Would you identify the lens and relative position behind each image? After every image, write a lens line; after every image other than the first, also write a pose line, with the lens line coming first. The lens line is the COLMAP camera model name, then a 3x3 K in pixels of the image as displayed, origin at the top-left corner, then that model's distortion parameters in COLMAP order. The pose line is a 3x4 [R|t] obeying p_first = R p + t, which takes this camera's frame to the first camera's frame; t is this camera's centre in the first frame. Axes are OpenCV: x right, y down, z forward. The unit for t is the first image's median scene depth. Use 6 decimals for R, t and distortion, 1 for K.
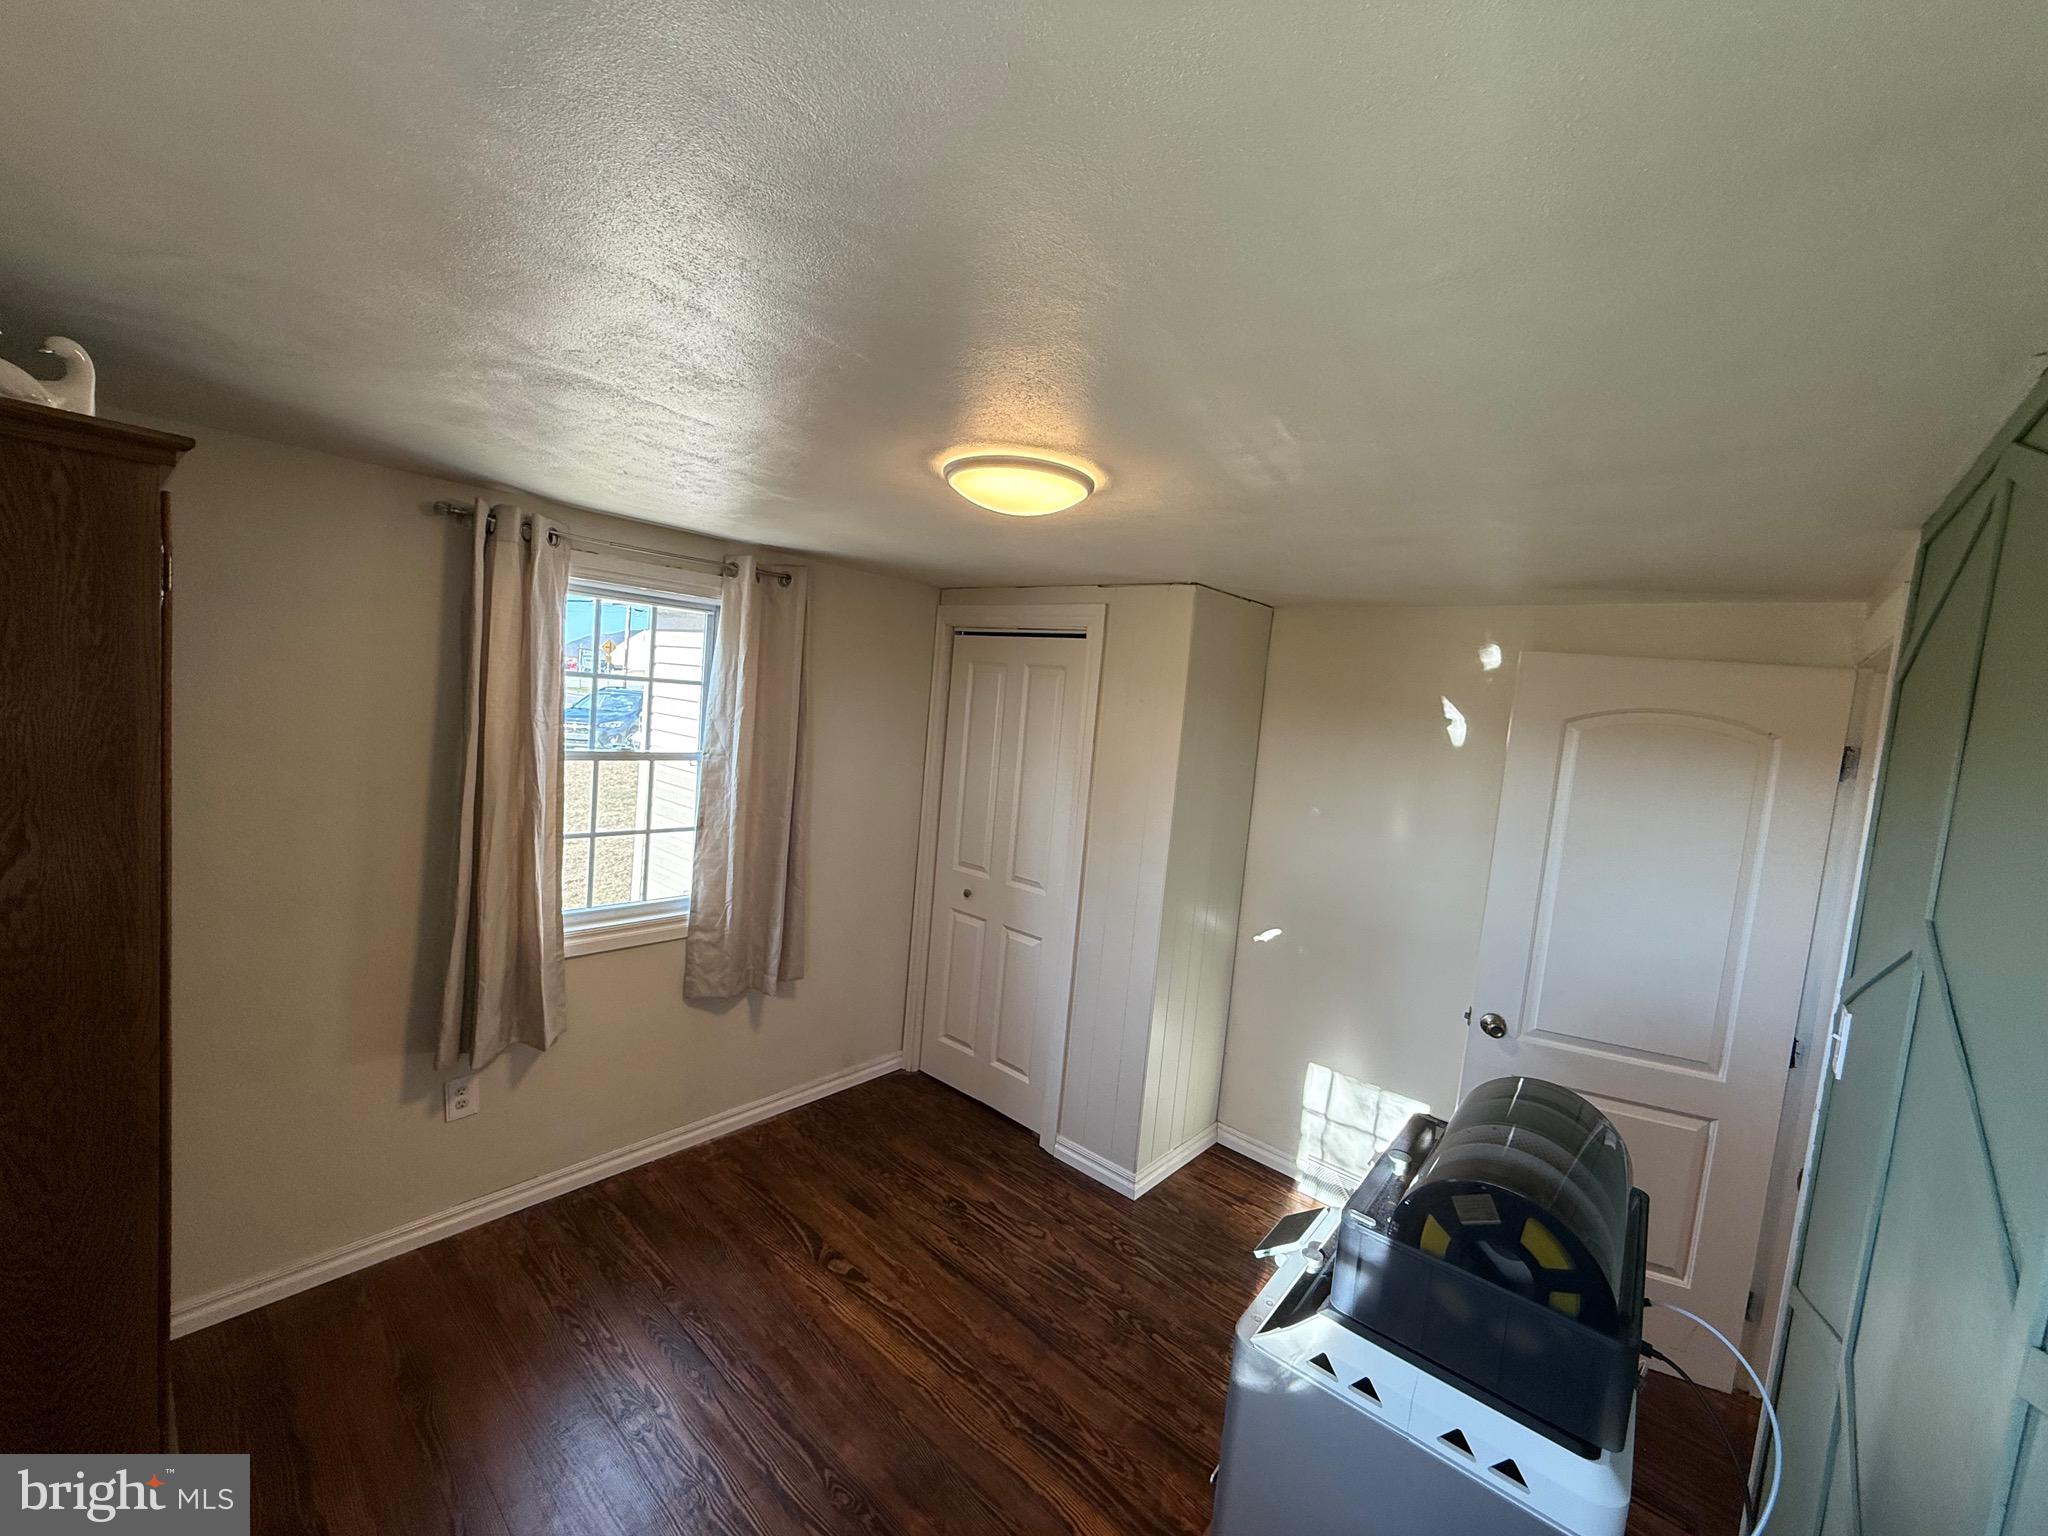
lens RADIAL K [[814.6, 0, 1018.6], [0, 814.6, 767.2], [0, 0, 1]] dist [-0.001153, 0.000485]
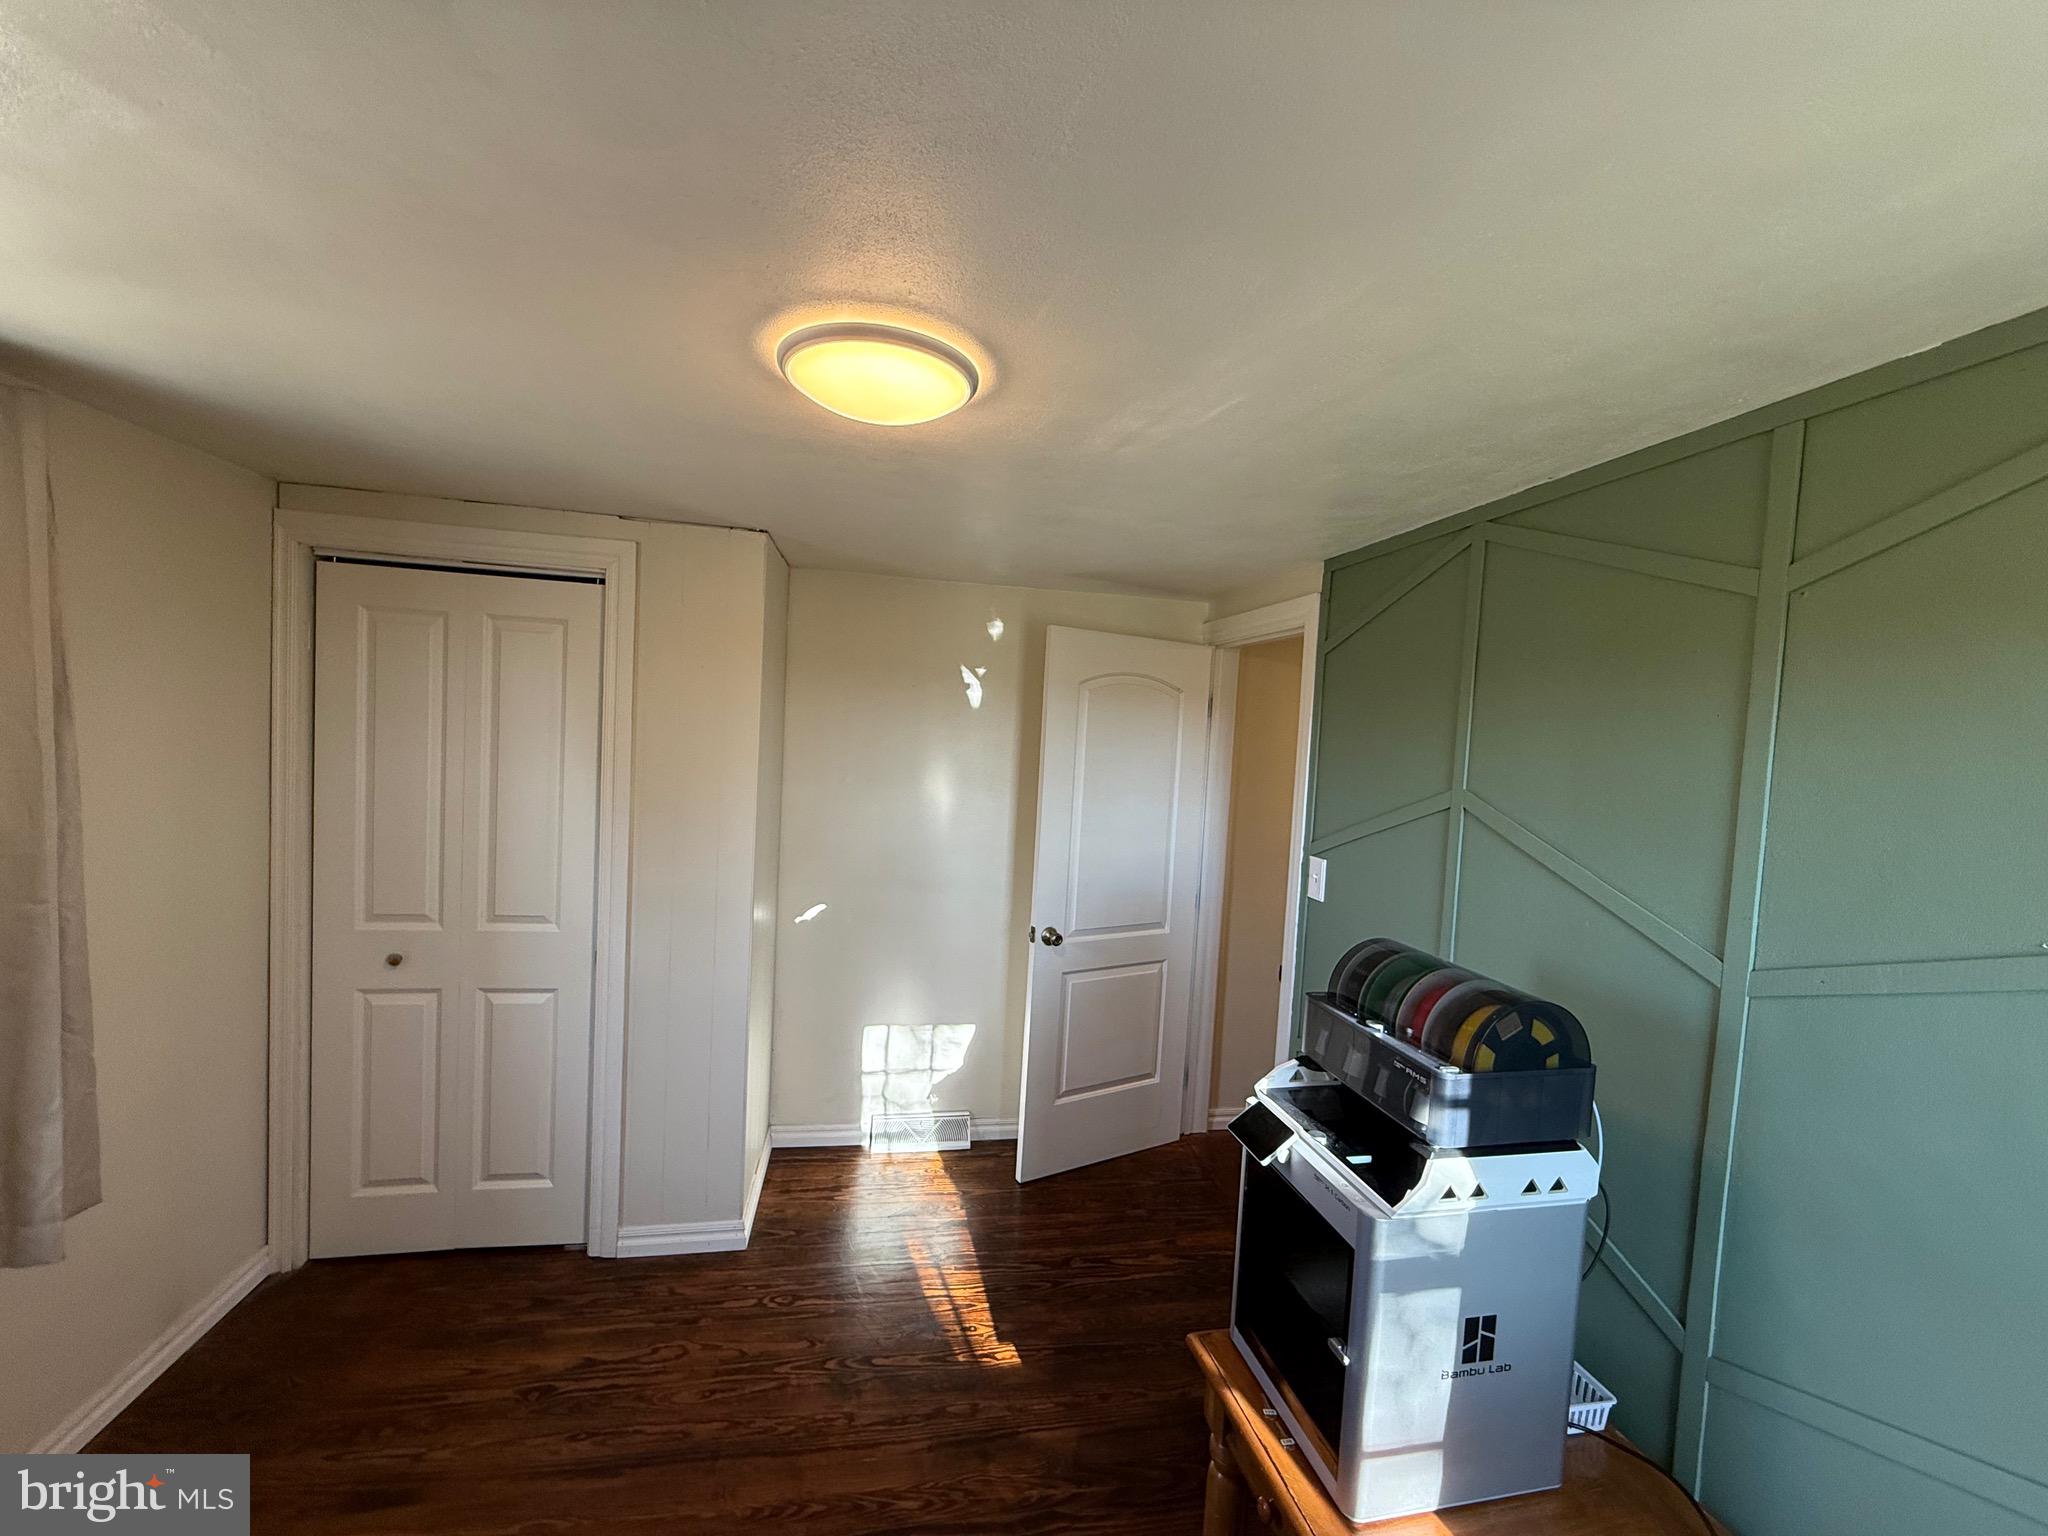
lens RADIAL K [[814.6, 0, 1020.6], [0, 814.6, 768.7], [0, 0, 1]] dist [-0.001153, 0.000485]
pose [[0.619961, -0.094574, 0.778913, -0.317634], [0.064307, 0.995494, 0.069687, -0.016040], [-0.781993, 0.006887, 0.623249, 0.246206]]
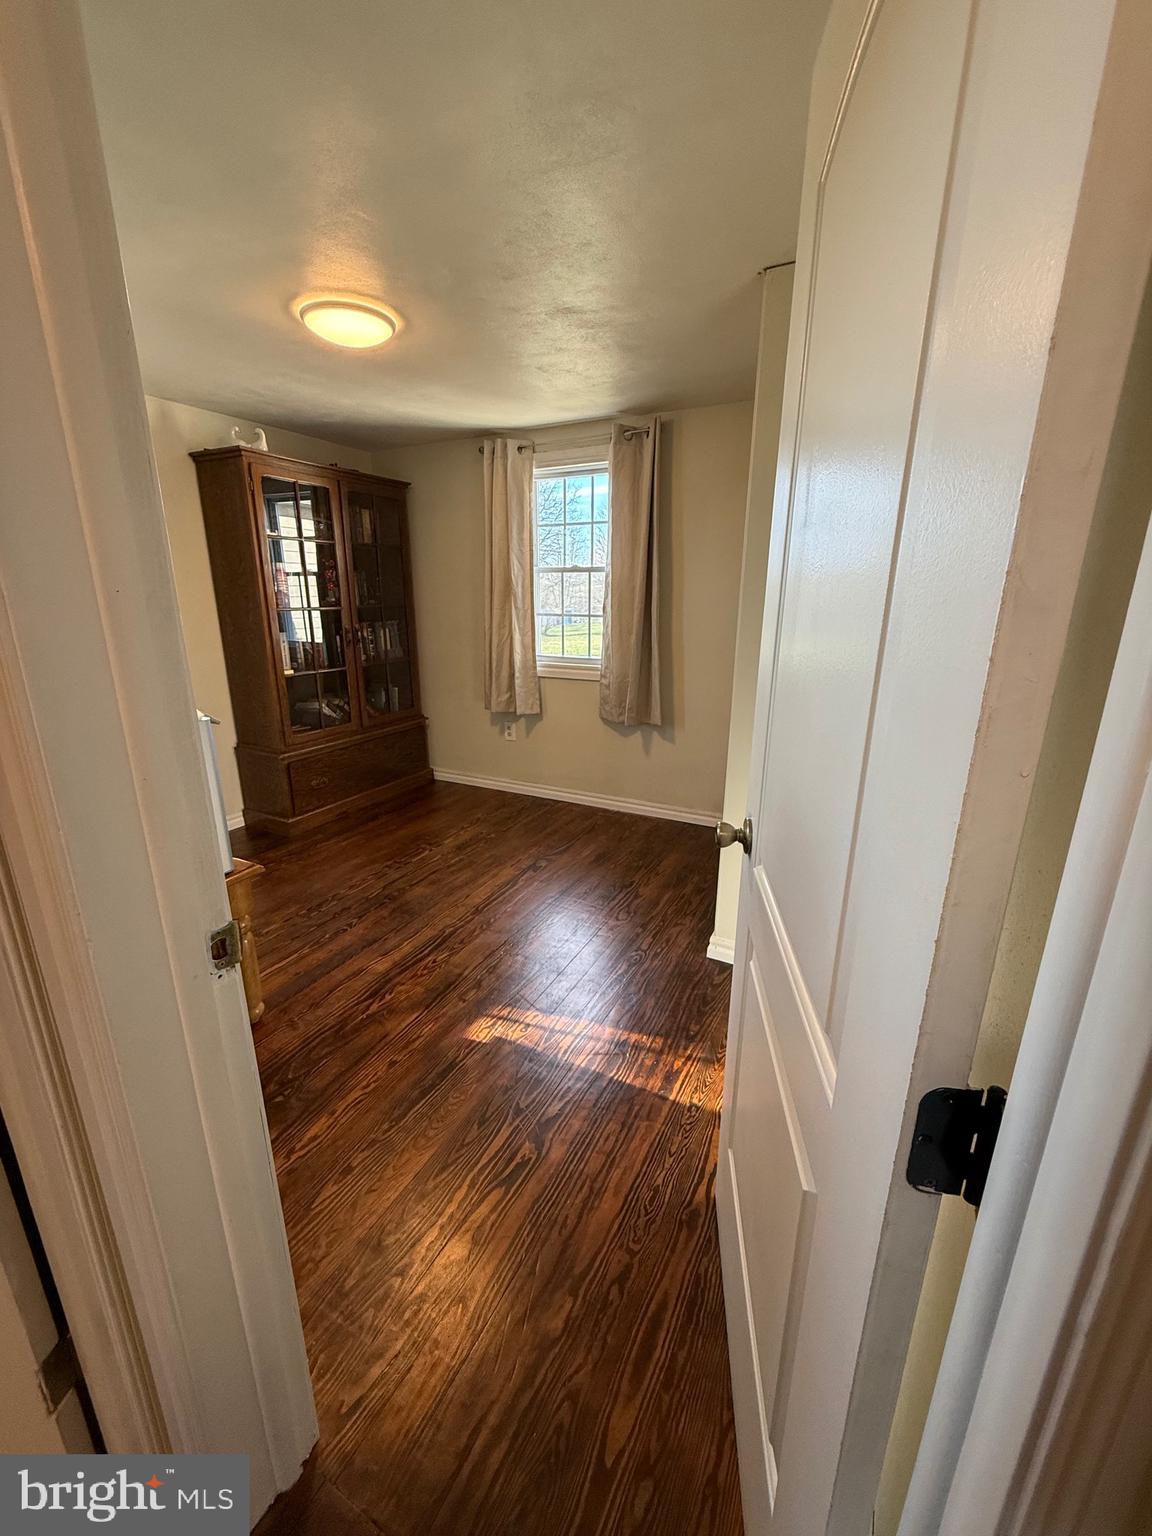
lens RADIAL K [[611.0, 0, 577.7], [0, 611.0, 765.9], [0, 0, 1]] dist [-0.001153, 0.000485]
pose [[0.238511, 0.183768, -0.953594, 0.855225], [-0.061159, 0.982826, 0.174105, 0.171754], [0.969212, 0.016794, 0.245654, 0.676555]]
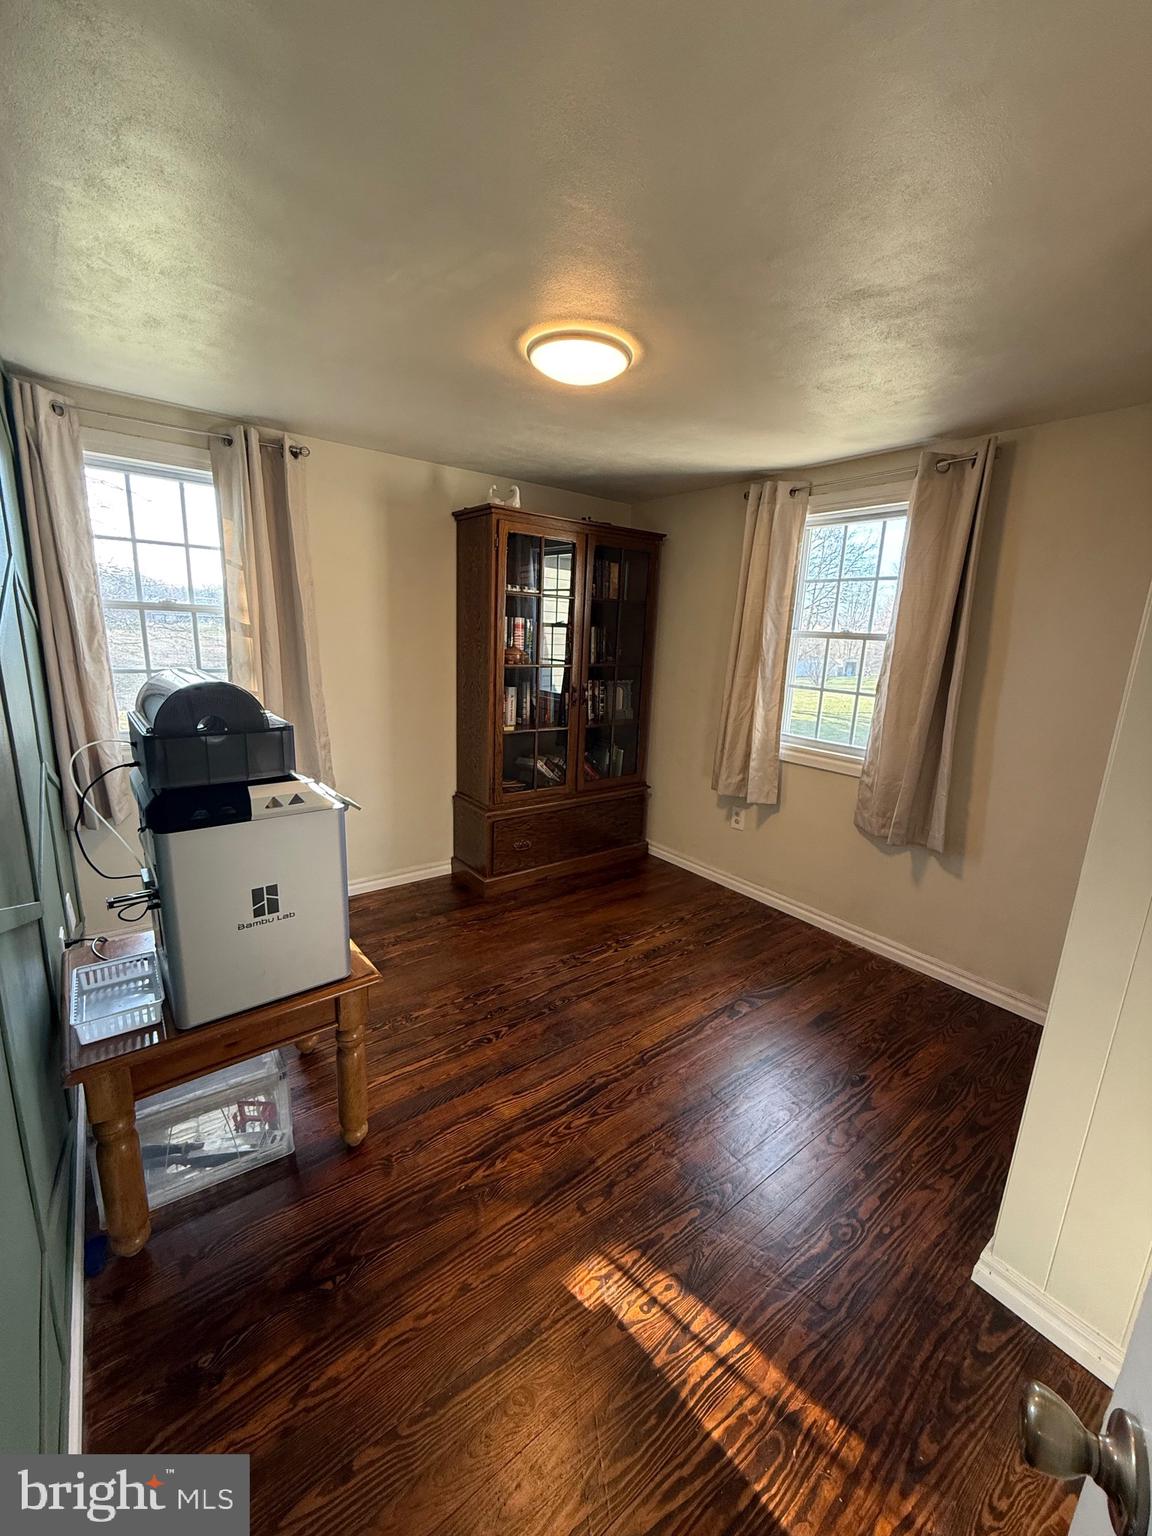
lens RADIAL K [[611.0, 0, 577.8], [0, 611.0, 765.4], [0, 0, 1]] dist [-0.001153, 0.000485]
pose [[-0.188876, 0.121648, -0.974437, 0.657099], [-0.138274, 0.979116, 0.149034, 0.111211], [0.972217, 0.162888, -0.168111, 0.752666]]
